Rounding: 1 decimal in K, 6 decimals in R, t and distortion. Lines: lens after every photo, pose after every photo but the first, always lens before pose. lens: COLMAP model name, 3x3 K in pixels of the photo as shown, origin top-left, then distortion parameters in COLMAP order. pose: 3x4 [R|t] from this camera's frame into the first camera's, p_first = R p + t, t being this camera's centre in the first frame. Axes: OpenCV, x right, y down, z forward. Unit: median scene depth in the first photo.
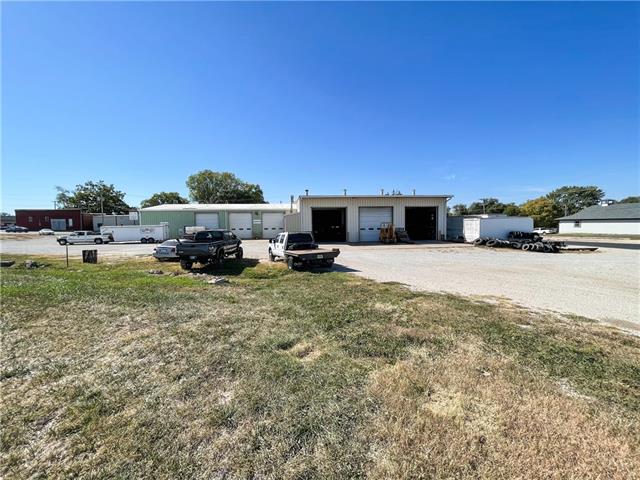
lens RADIAL K [[260.6, 0, 320.0], [0, 260.6, 240.0], [0, 0, 1]] dist [-0.004743, -0.000122]
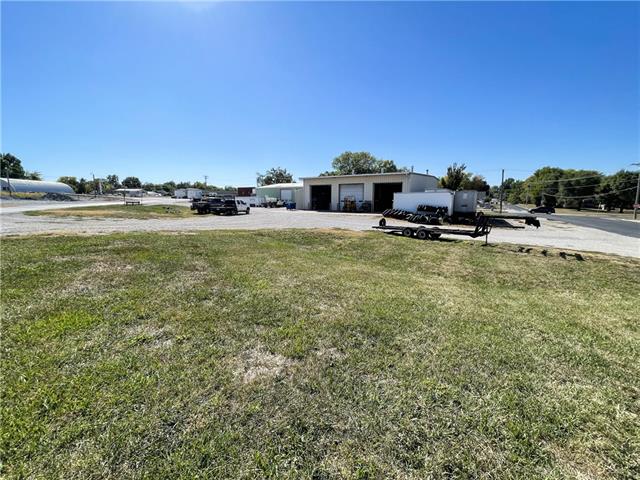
lens RADIAL K [[260.6, 0, 320.0], [0, 260.6, 240.0], [0, 0, 1]] dist [-0.004743, -0.000122]
pose [[0.776022, 0.111500, -0.620772, 0.913177], [-0.049300, 0.991961, 0.116542, 0.008901], [0.628776, -0.059835, 0.775281, -0.135966]]
